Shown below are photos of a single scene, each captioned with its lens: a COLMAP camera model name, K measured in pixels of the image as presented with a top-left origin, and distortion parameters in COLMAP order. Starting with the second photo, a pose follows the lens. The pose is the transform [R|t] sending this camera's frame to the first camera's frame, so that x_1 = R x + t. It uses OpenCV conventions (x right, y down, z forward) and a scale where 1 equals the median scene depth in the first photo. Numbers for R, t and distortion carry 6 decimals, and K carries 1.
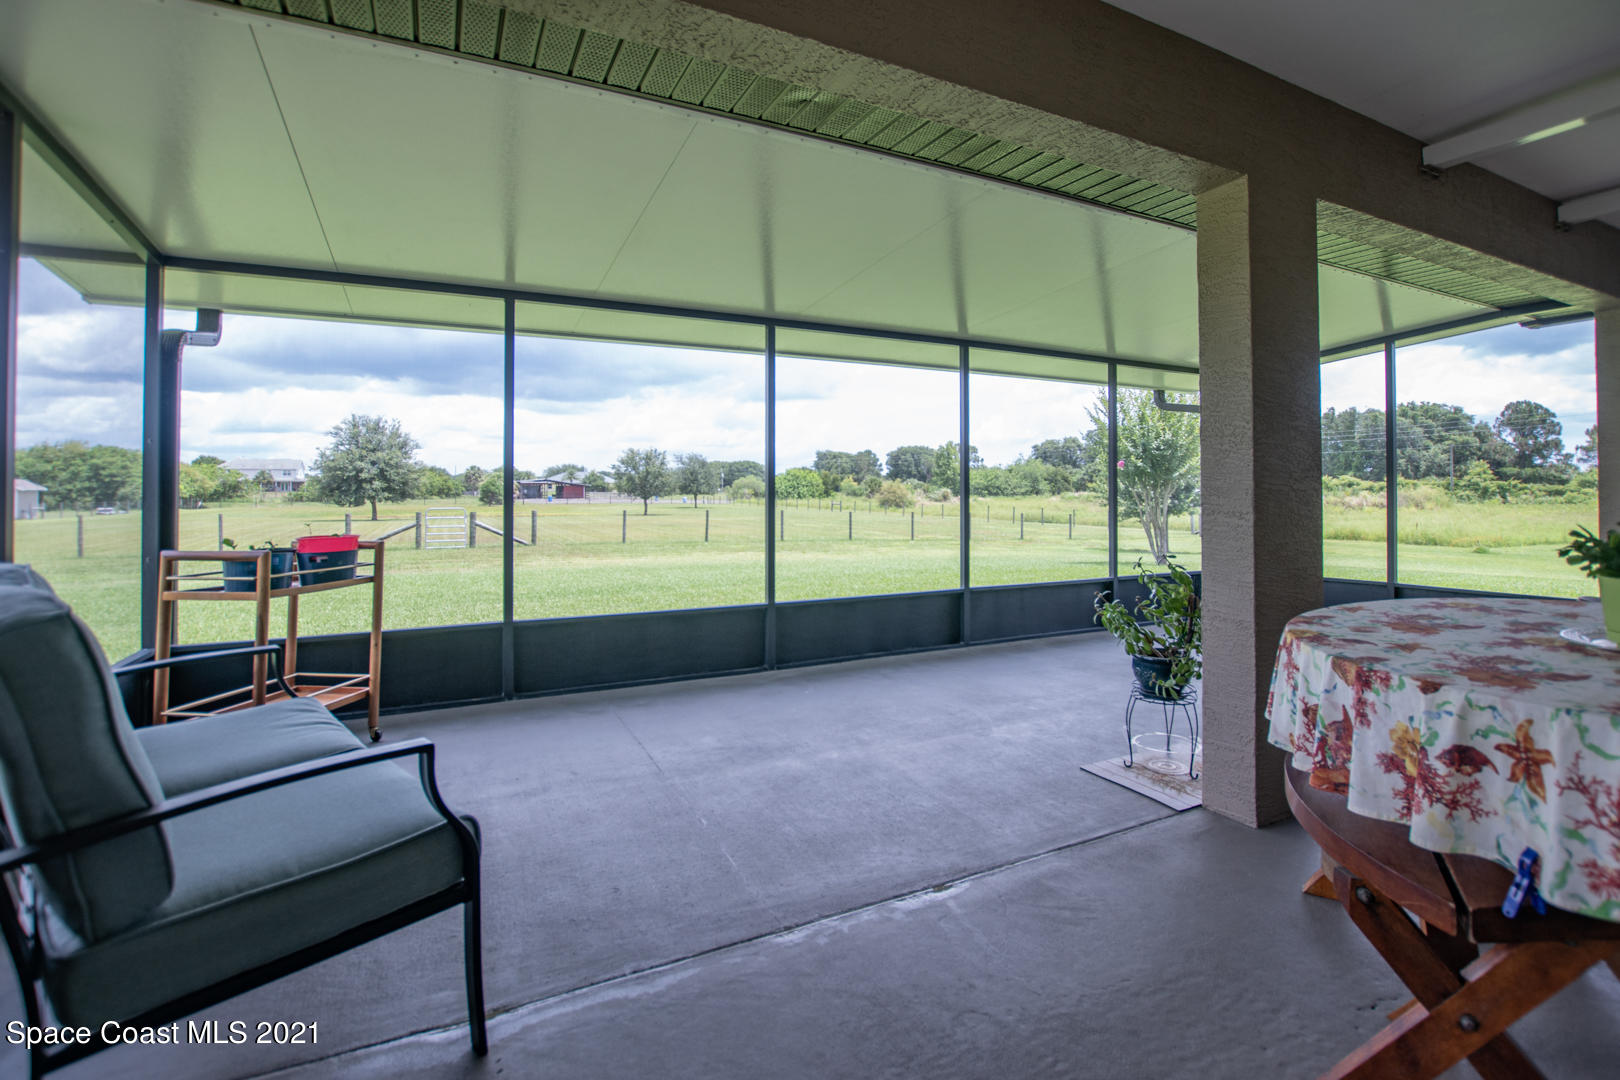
lens RADIAL K [[753.3, 0, 838.4], [0, 753.3, 469.7], [0, 0, 1]] dist [-0.022847, 0.000582]
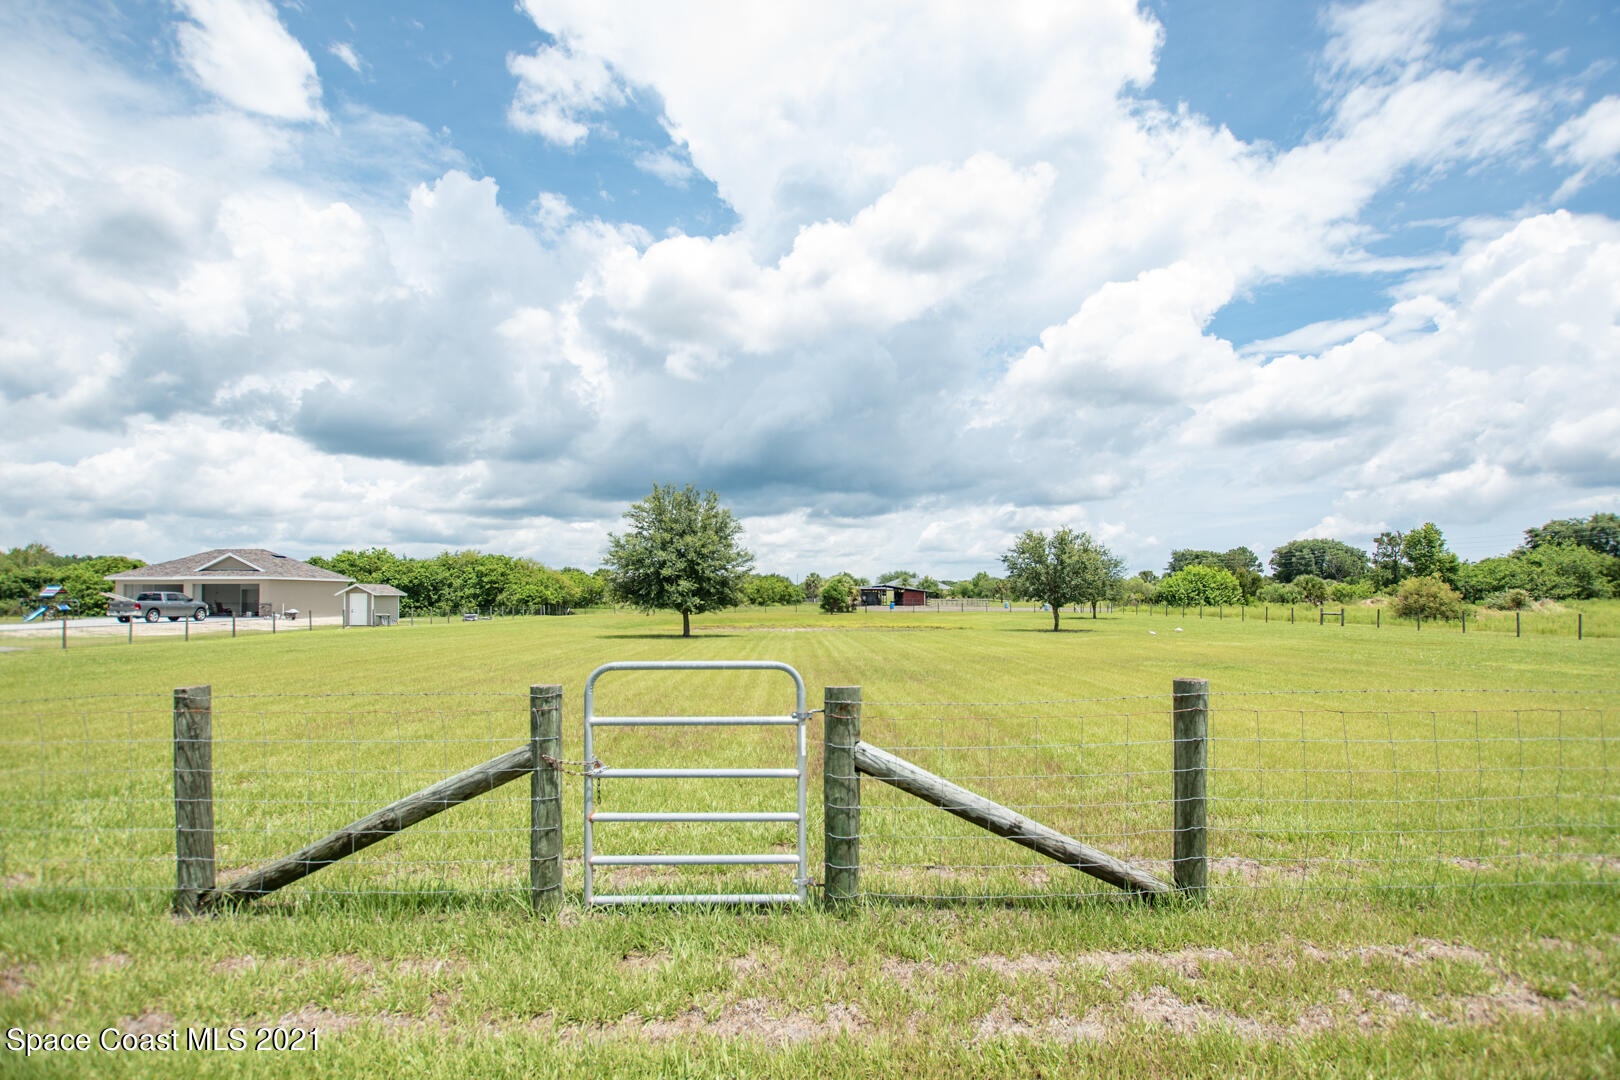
lens RADIAL K [[712.7, 0, 810.0], [0, 712.7, 540.0], [0, 0, 1]] dist [-0.030355, 0.000680]
pose [[0.897707, -0.038151, -0.438939, -0.234441], [0.014440, 0.998257, -0.057231, 0.018362], [0.440357, 0.045038, 0.896692, 0.472945]]
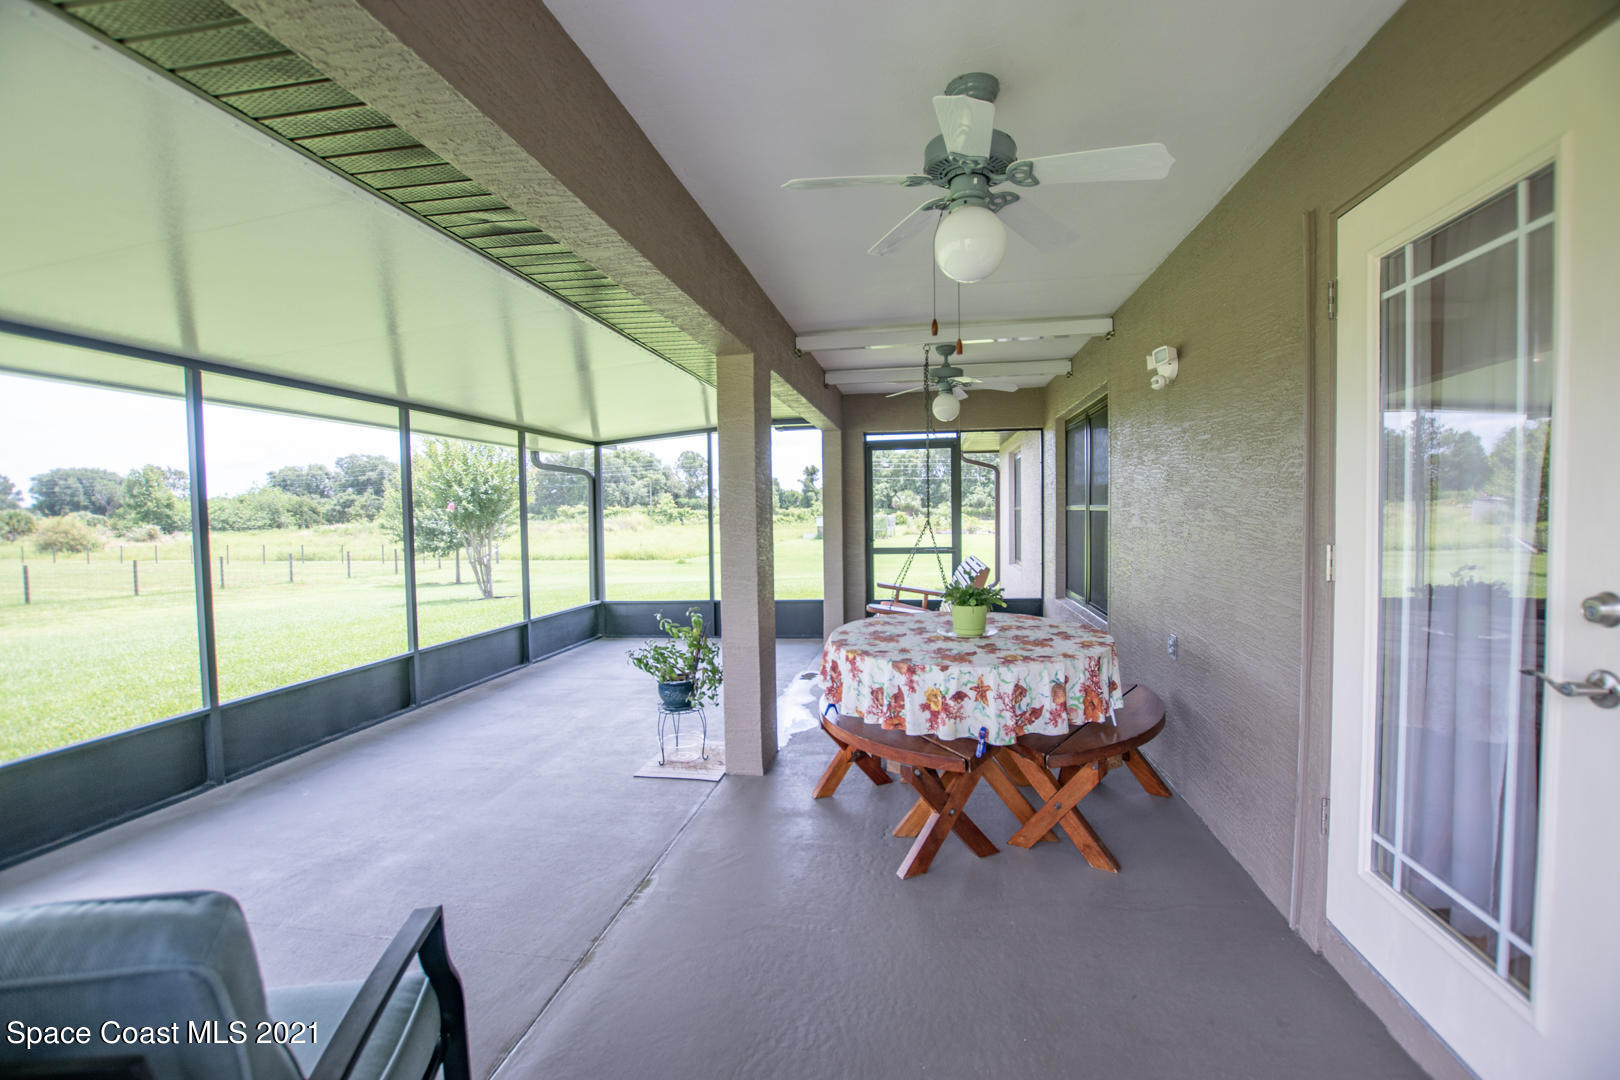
lens RADIAL K [[712.7, 0, 810.0], [0, 712.7, 540.0], [0, 0, 1]] dist [-0.030355, 0.000680]
pose [[0.606128, -0.042761, 0.794217, -0.036395], [-0.003851, 0.998384, 0.056693, -0.006768], [-0.795358, -0.037422, 0.604984, 0.001772]]
